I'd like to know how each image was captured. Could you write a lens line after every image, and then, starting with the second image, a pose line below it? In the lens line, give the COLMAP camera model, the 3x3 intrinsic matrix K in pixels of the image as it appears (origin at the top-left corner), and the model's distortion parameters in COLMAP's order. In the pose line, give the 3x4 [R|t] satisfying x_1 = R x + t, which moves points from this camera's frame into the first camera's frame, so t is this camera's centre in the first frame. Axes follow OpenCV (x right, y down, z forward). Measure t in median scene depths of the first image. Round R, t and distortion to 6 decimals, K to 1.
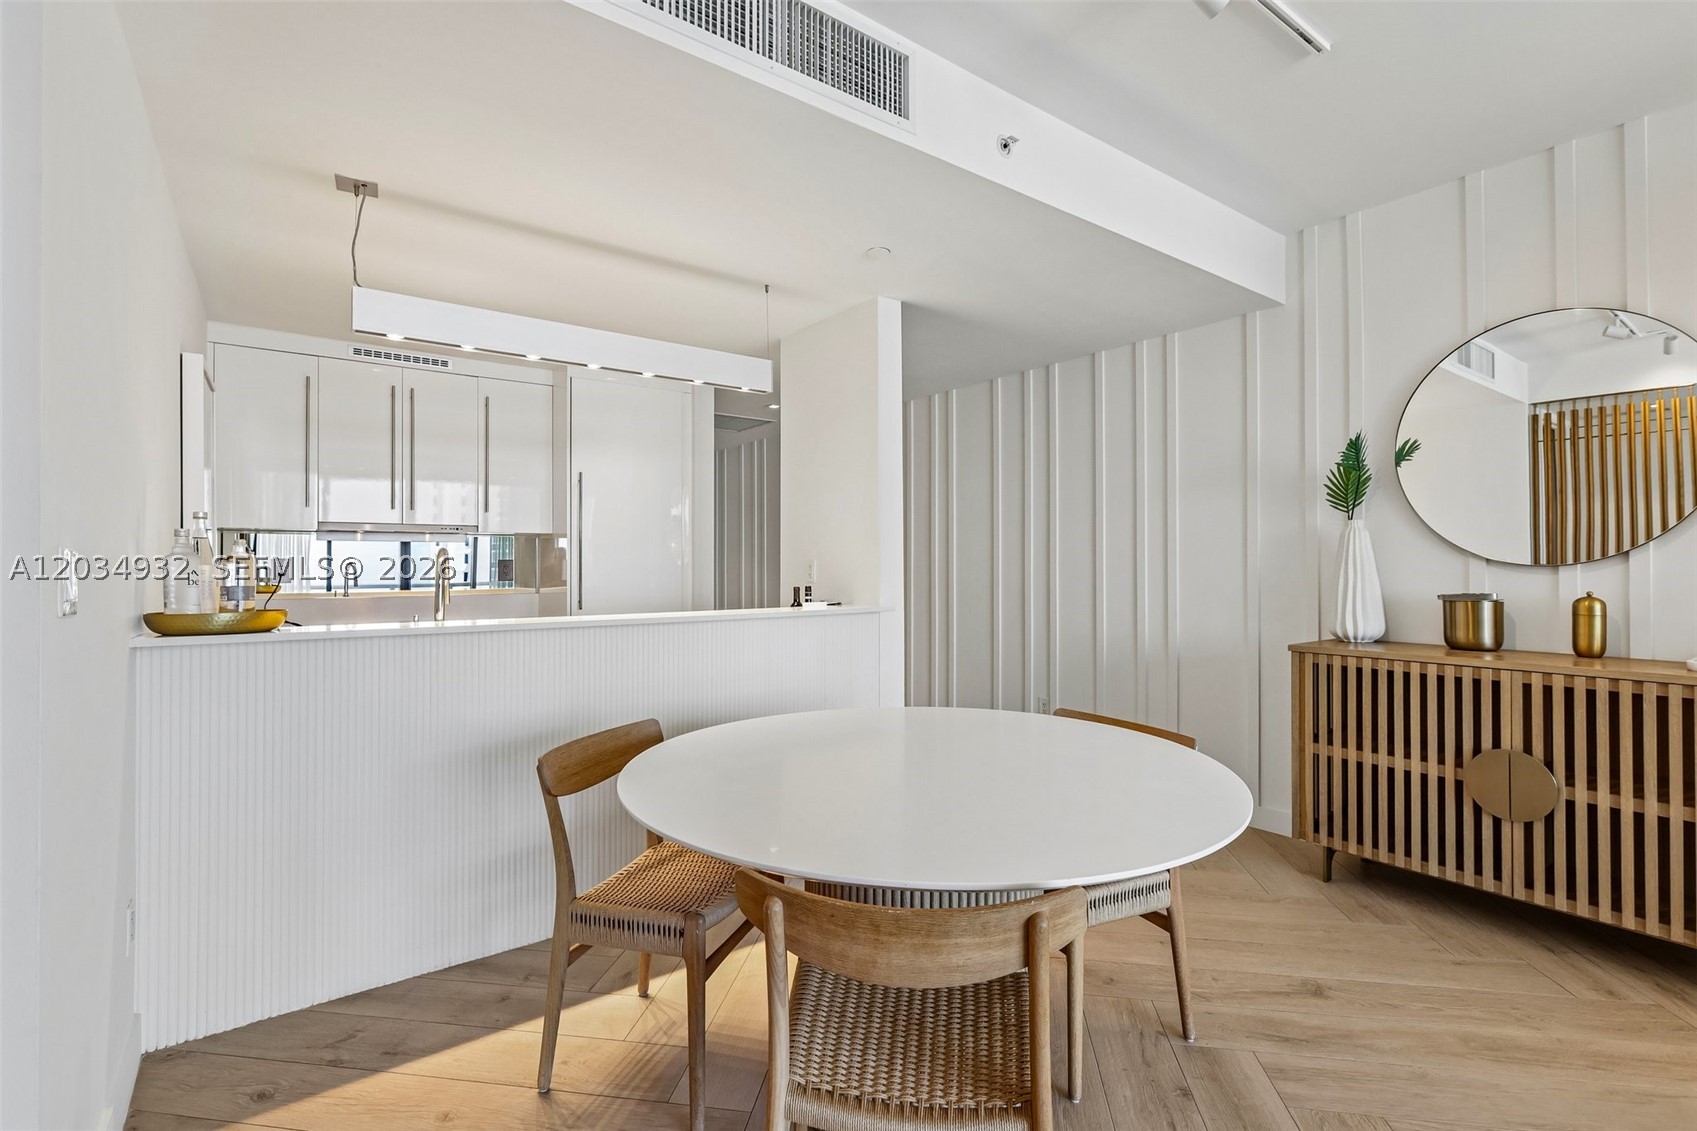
lens RADIAL K [[771.9, 0, 840.5], [0, 771.9, 557.6], [0, 0, 1]] dist [-0.002091, 0.001113]
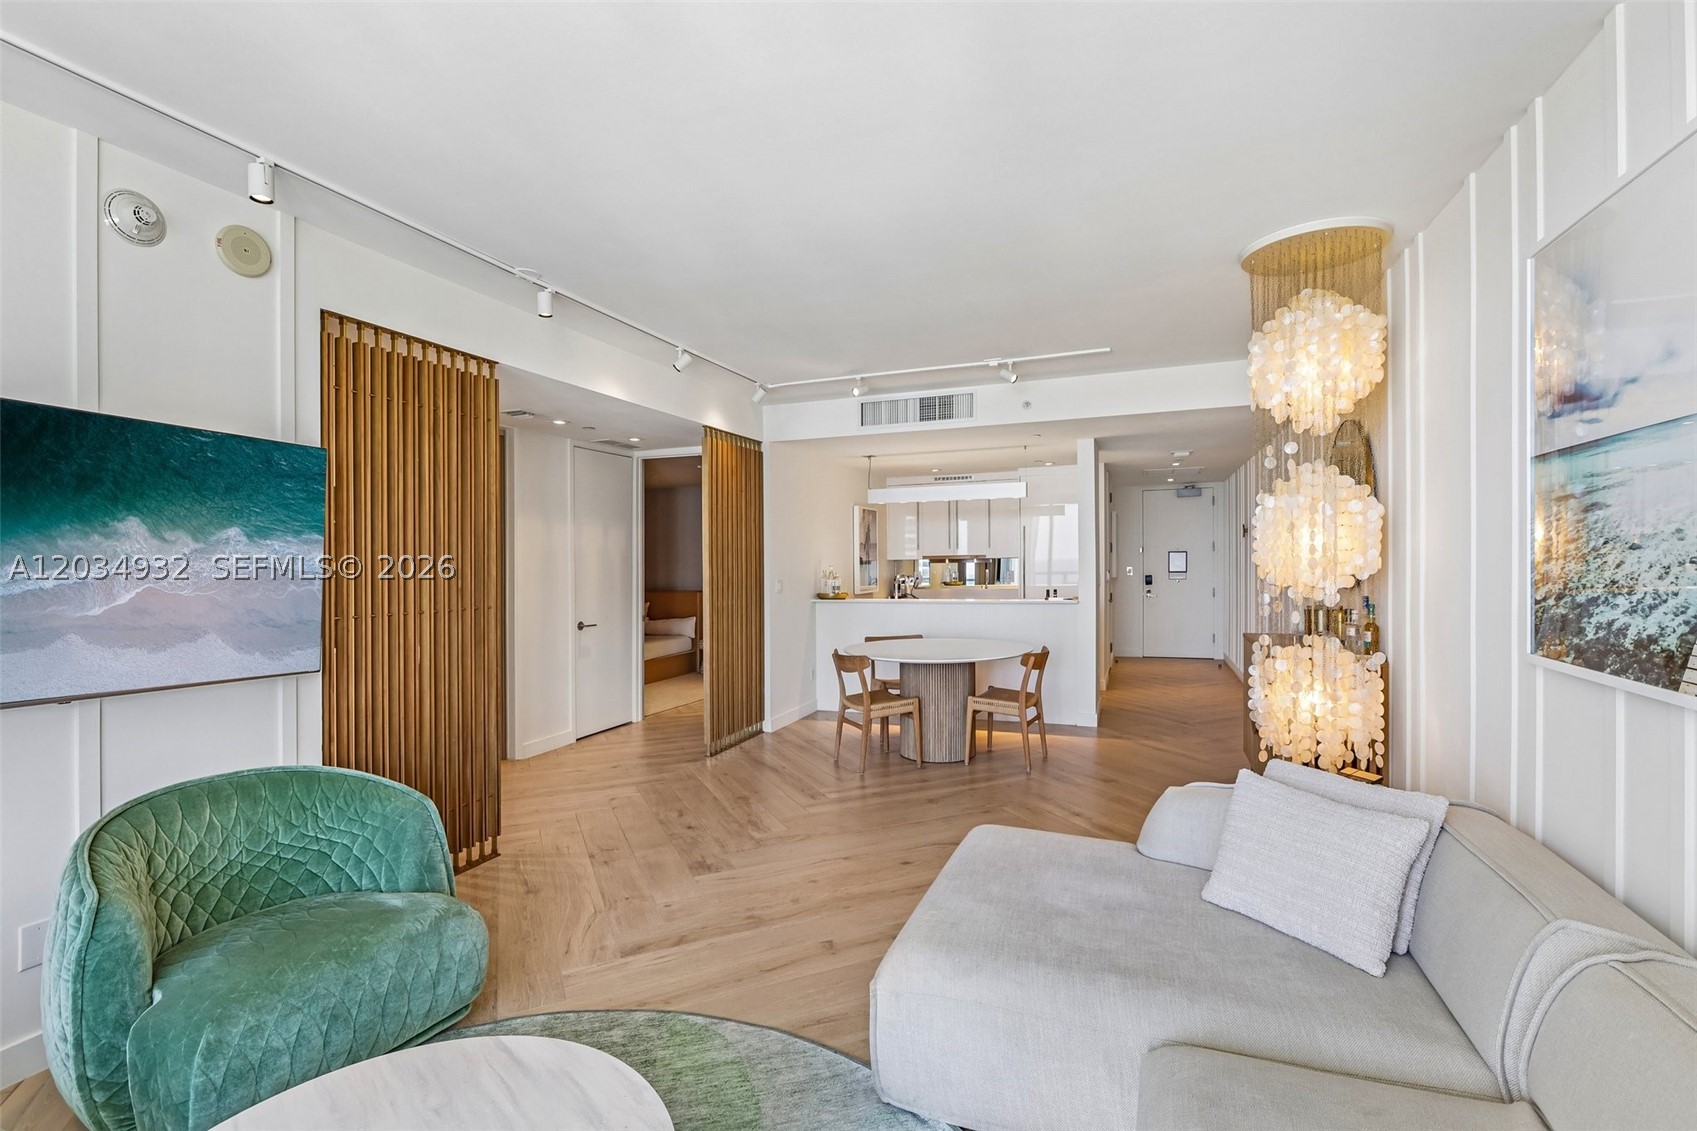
lens RADIAL K [[765.6, 0, 855.3], [0, 765.6, 559.5], [0, 0, 1]] dist [-0.009130, 0.000347]
pose [[0.555693, -0.005672, -0.831368, 1.420193], [0.015797, 0.999868, 0.003737, -0.061682], [0.831238, -0.015210, 0.555709, -0.558892]]
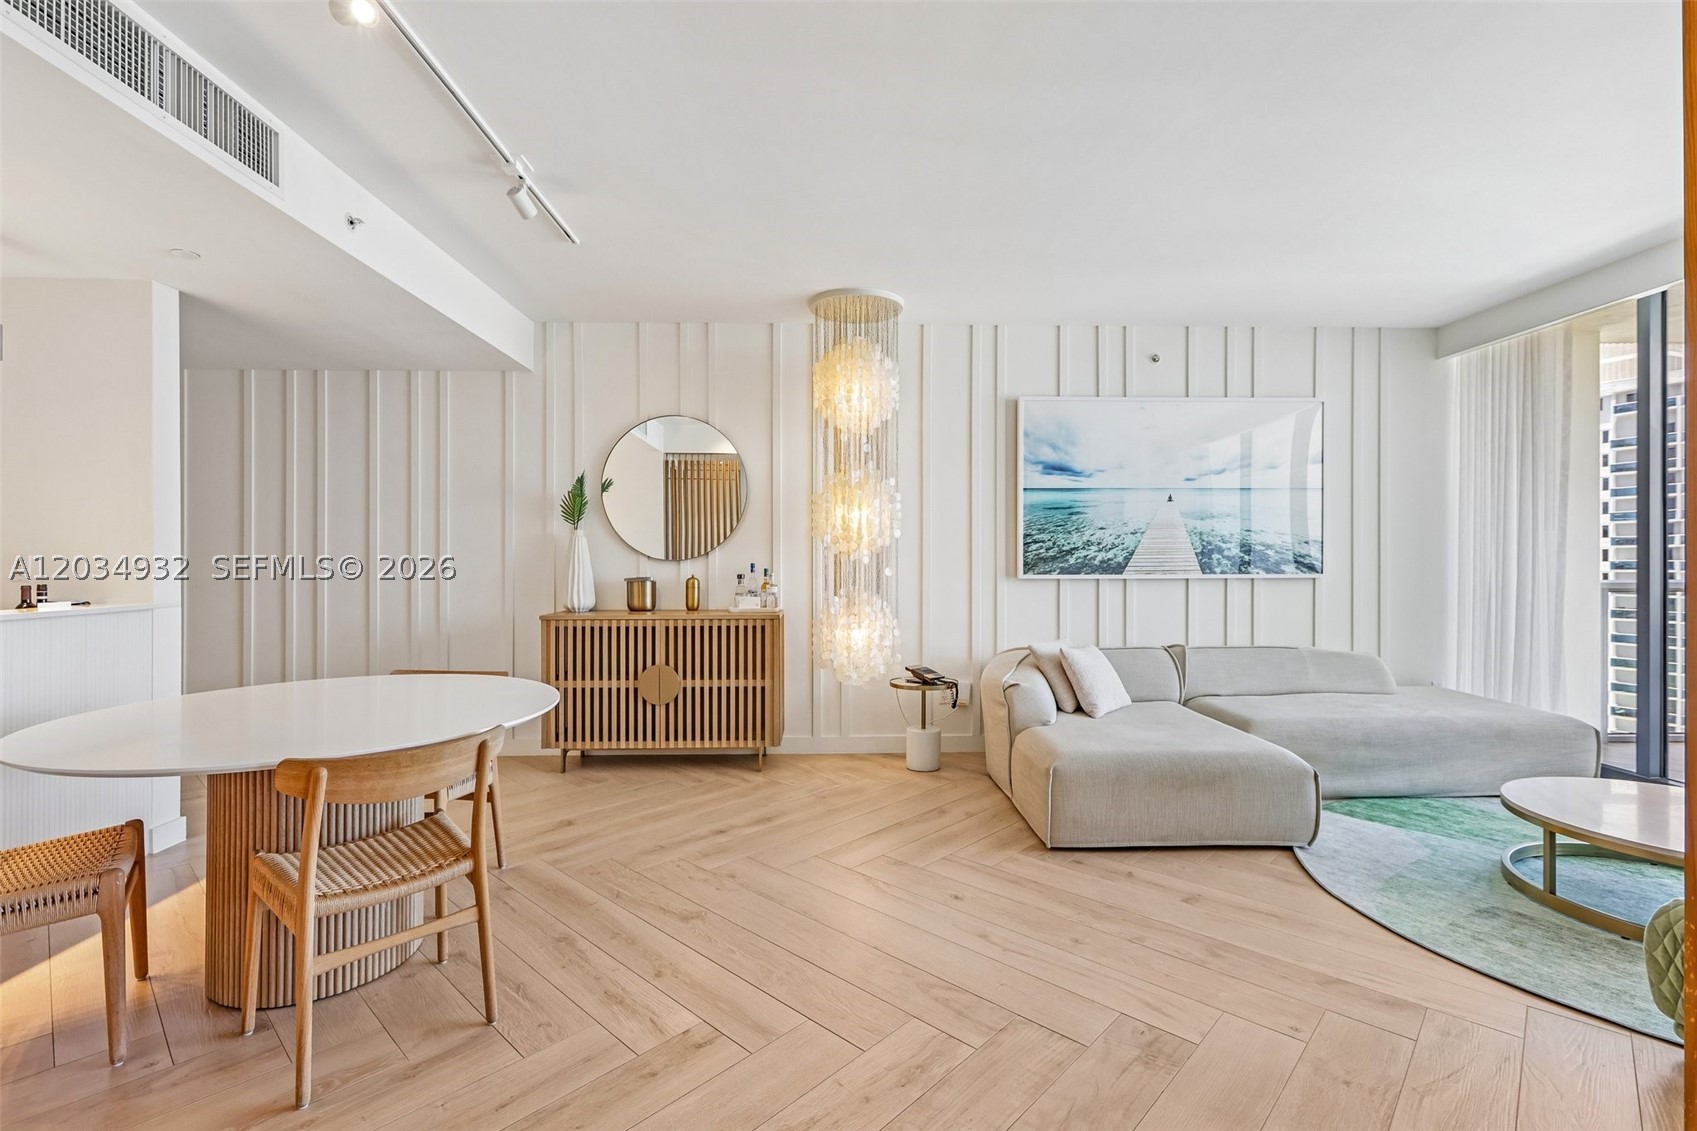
lens RADIAL K [[769.0, 0, 843.8], [0, 769.0, 558.9], [0, 0, 1]] dist [-0.000075, 0.001035]
pose [[0.568651, 0.000404, 0.822579, -0.267290], [-0.006737, 0.999969, 0.004166, -0.002182], [-0.822552, -0.007911, 0.568635, -0.272067]]
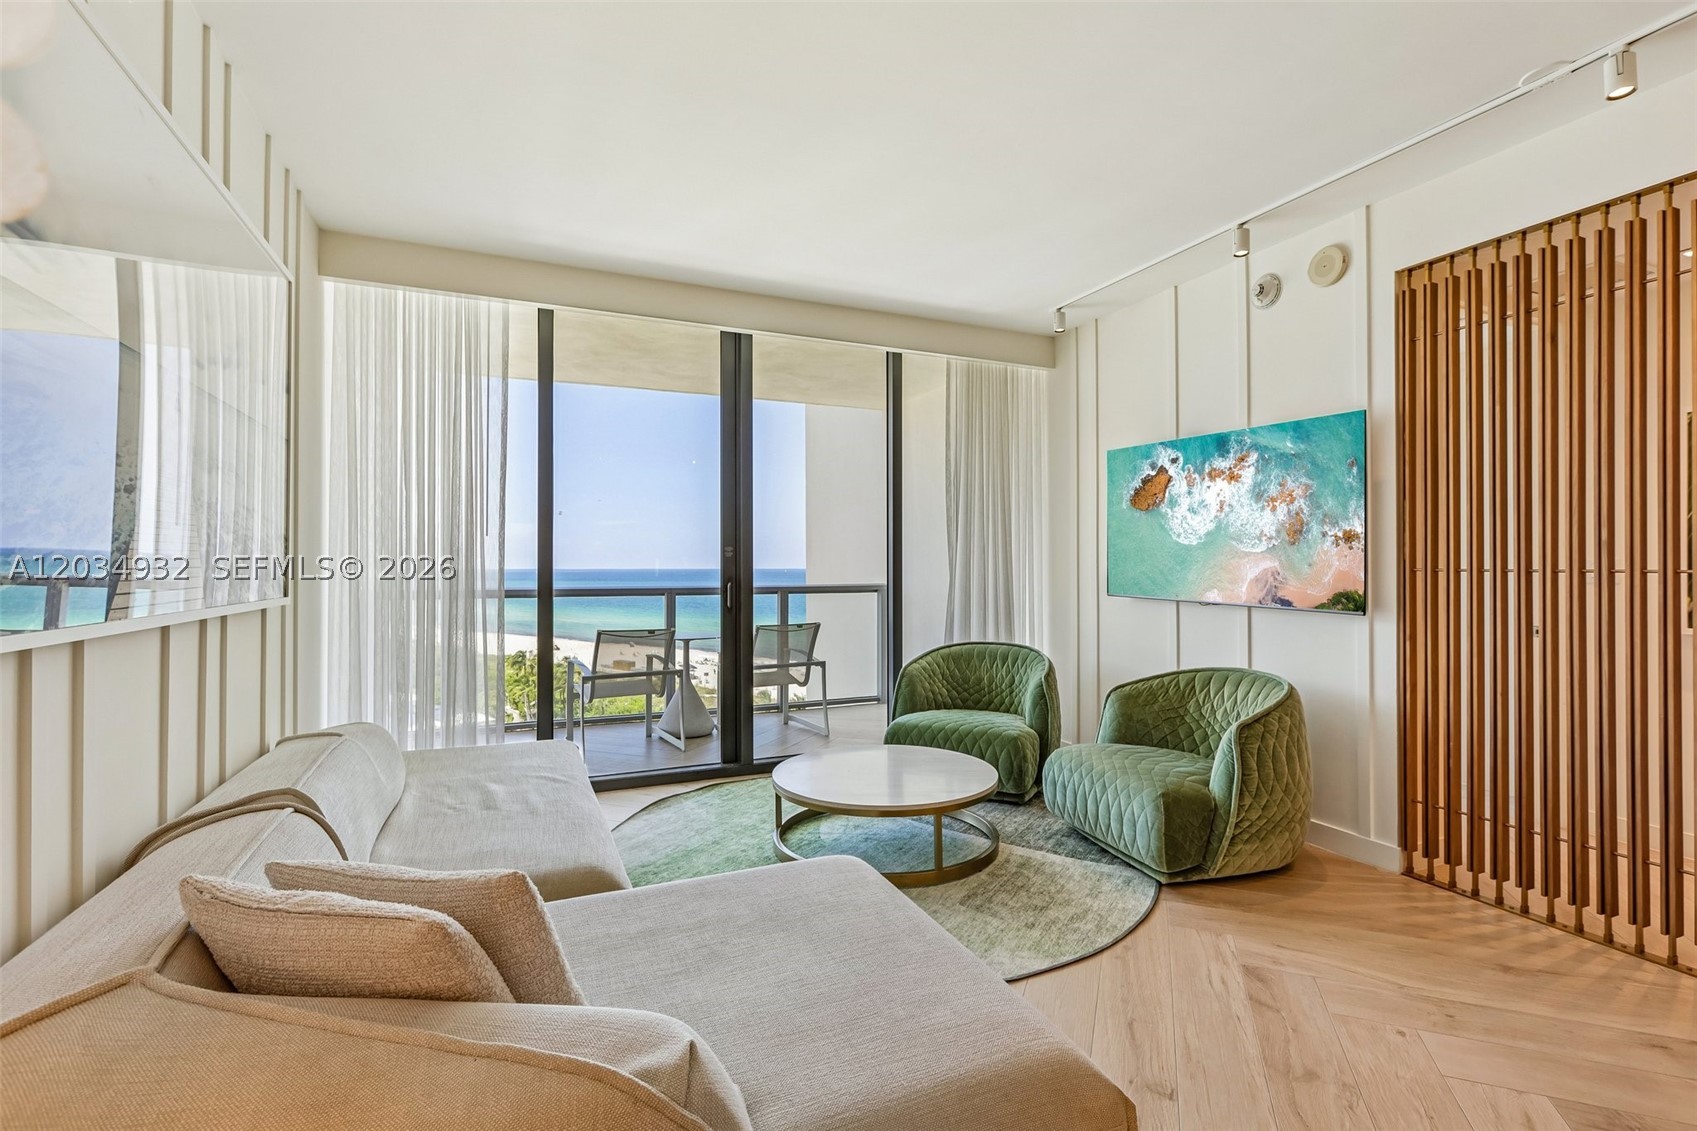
lens RADIAL K [[772.6, 0, 846.0], [0, 772.6, 561.1], [0, 0, 1]] dist [0.000432, 0.001619]
pose [[-0.978155, 0.004889, 0.207817, 0.778251], [0.002701, 0.999938, -0.010810, 0.000927], [-0.207857, -0.010012, -0.978108, 0.503488]]
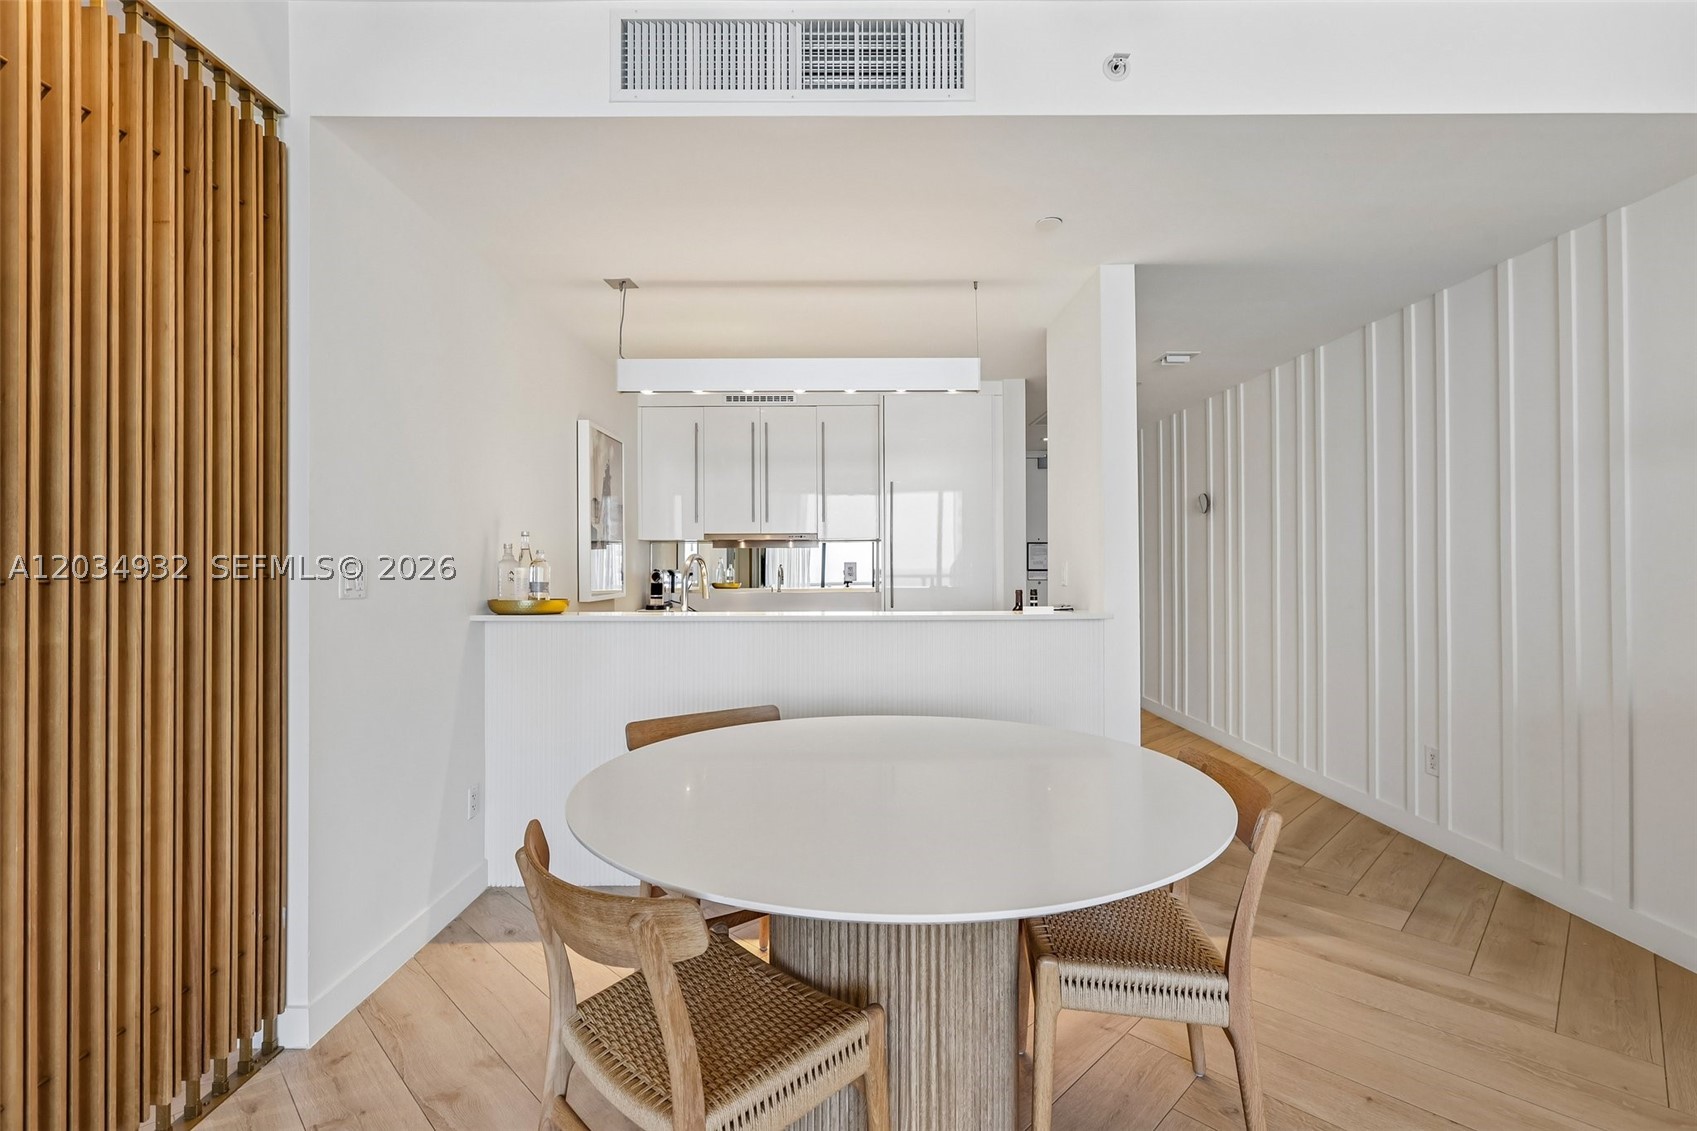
lens RADIAL K [[772.6, 0, 846.0], [0, 772.6, 561.1], [0, 0, 1]] dist [0.000432, 0.001619]
pose [[0.807815, -0.005217, -0.589414, 0.361400], [0.006475, 0.999979, 0.000023, 0.001154], [0.589401, -0.003835, 0.807831, 0.113830]]
